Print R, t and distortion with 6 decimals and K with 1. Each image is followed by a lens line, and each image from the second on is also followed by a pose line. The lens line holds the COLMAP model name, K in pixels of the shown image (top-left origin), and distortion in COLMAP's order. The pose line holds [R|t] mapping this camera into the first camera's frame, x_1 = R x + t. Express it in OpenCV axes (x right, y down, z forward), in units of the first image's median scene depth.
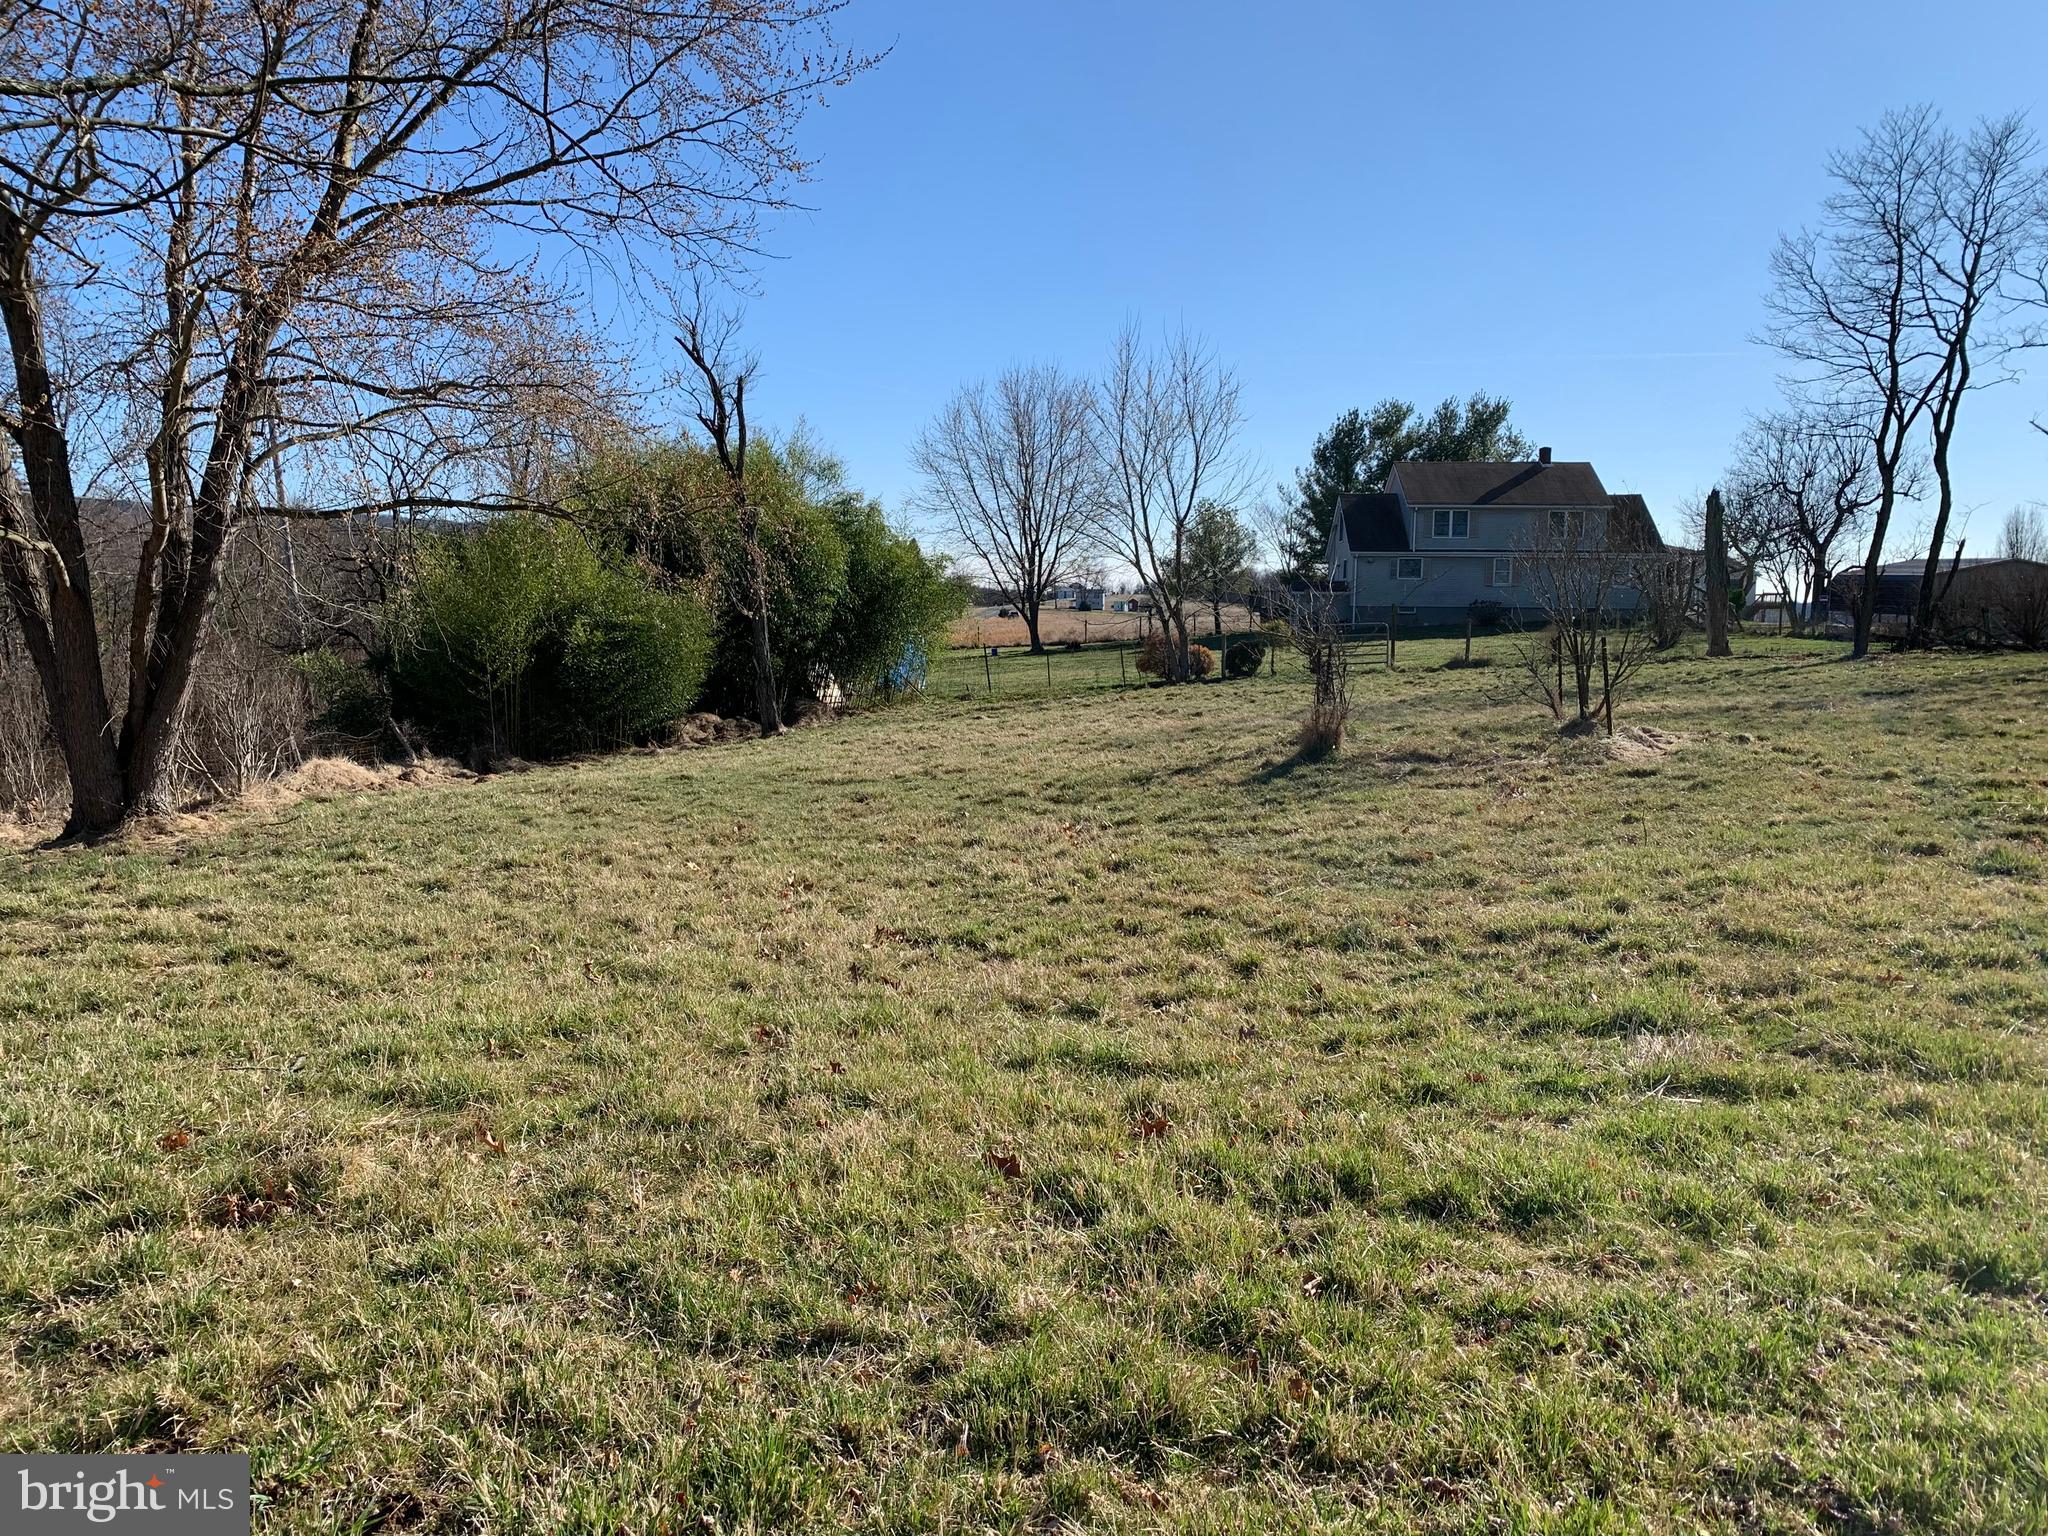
lens RADIAL K [[1578.0, 0, 1033.6], [0, 1578.0, 761.2], [0, 0, 1]] dist [0.037846, -0.056128]
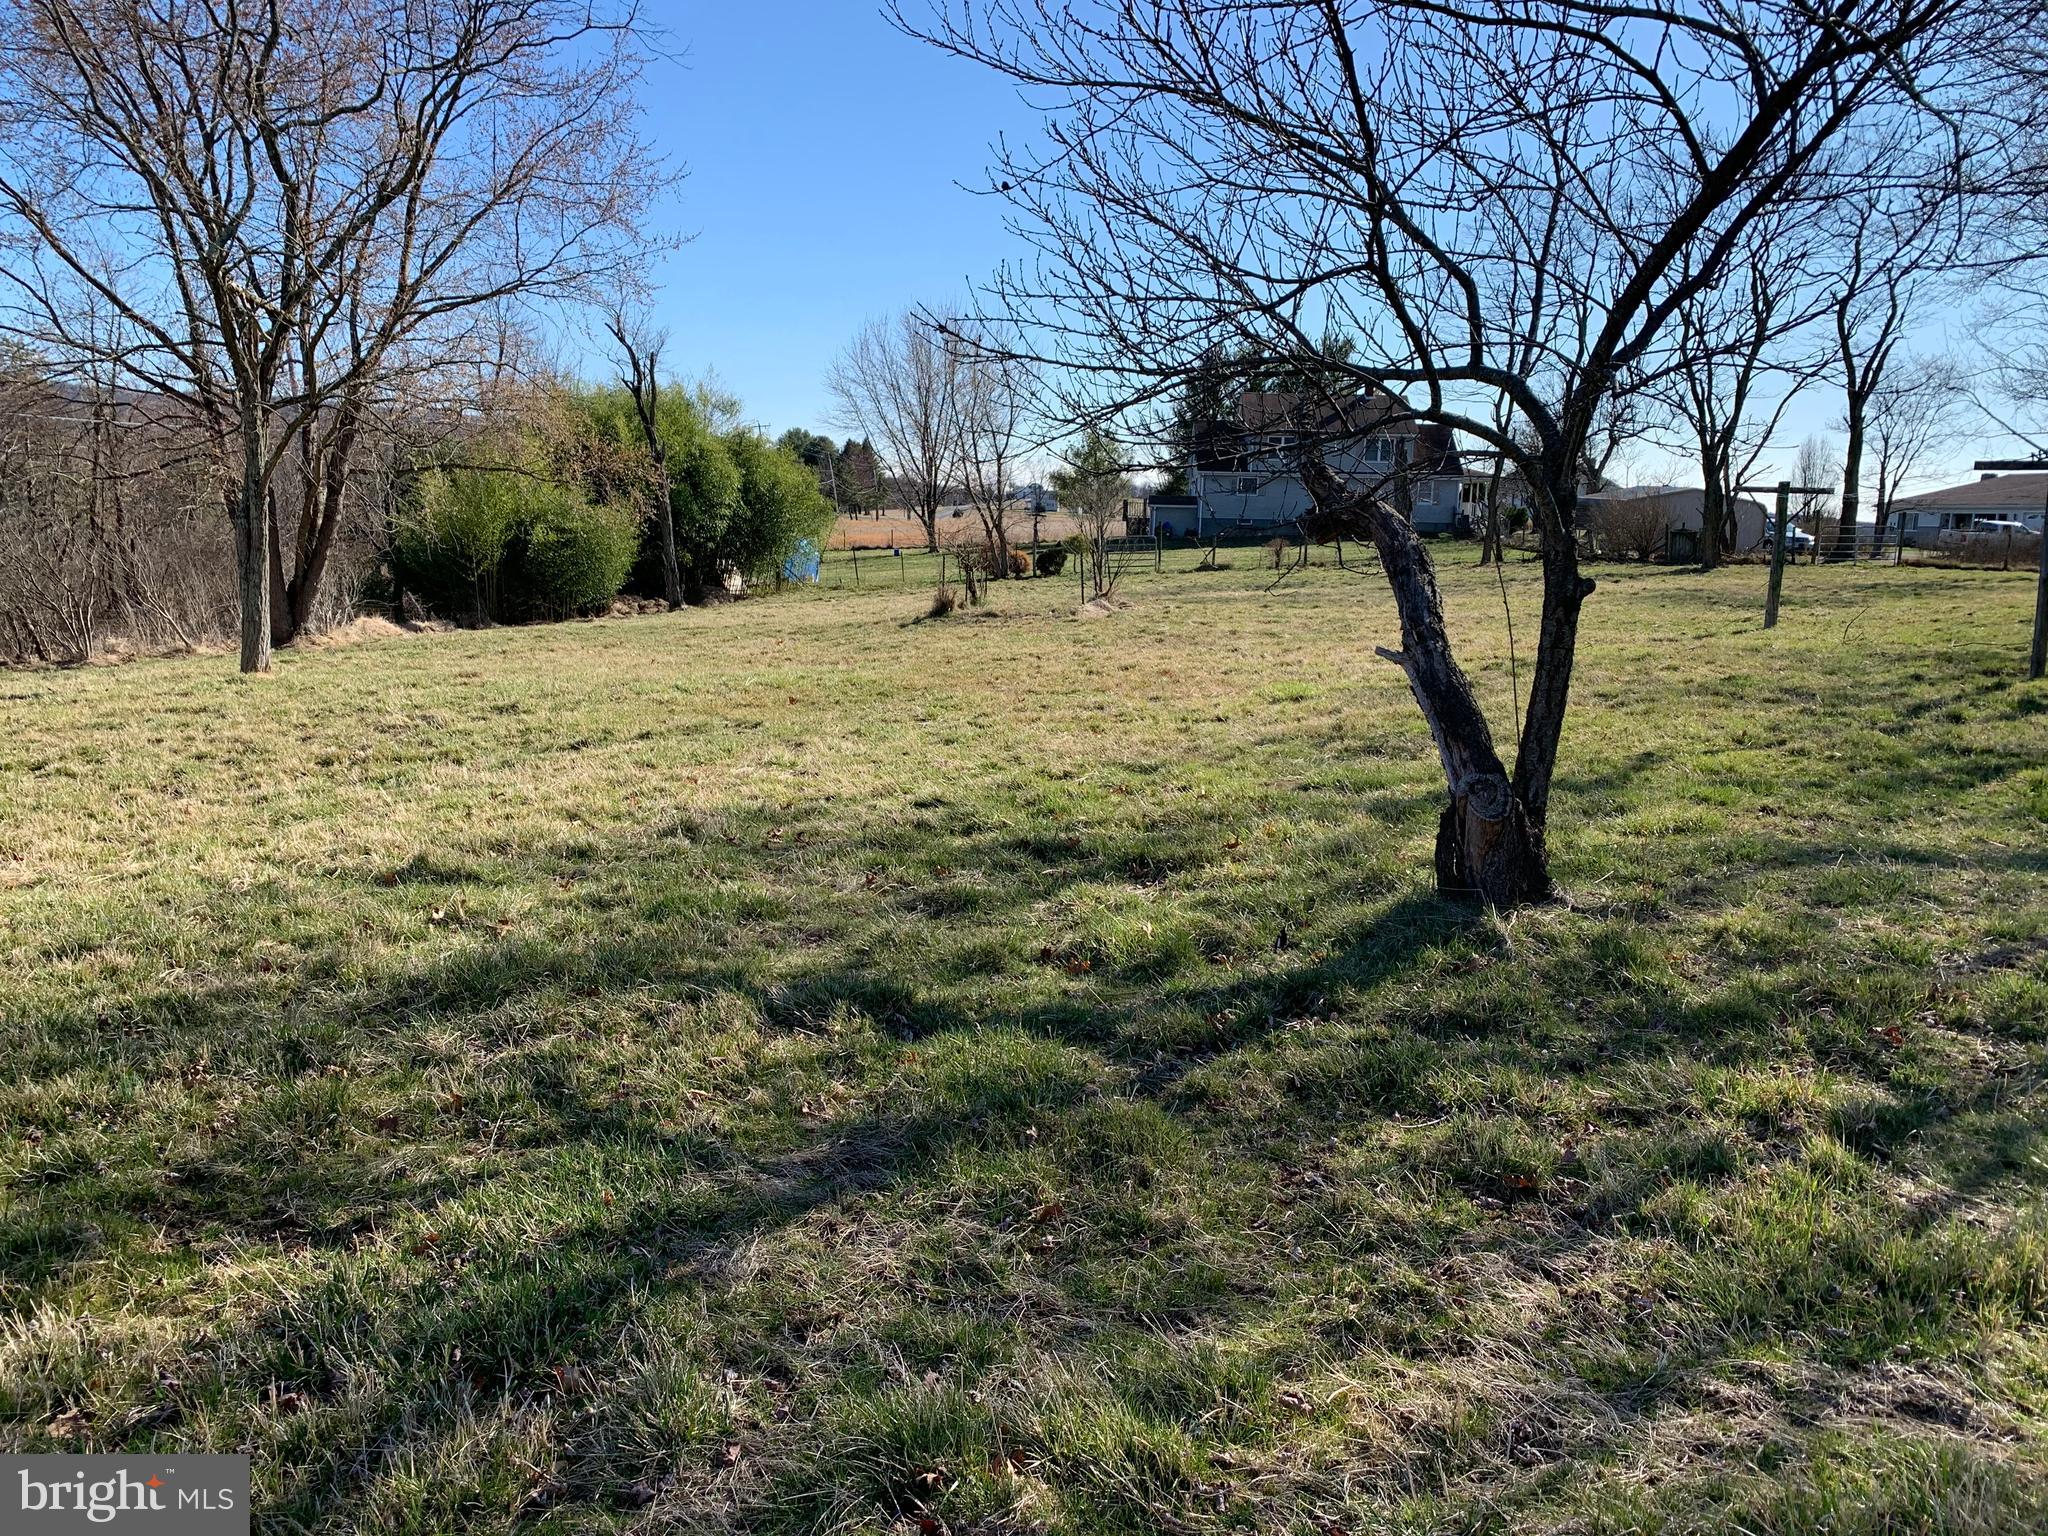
lens RADIAL K [[1578.0, 0, 1015.5], [0, 1578.0, 778.1], [0, 0, 1]] dist [0.037846, -0.056128]
pose [[0.999776, 0.014370, 0.015541, 0.097496], [-0.015461, 0.997248, 0.072506, 0.021870], [-0.014456, -0.072730, 0.997247, -0.349886]]
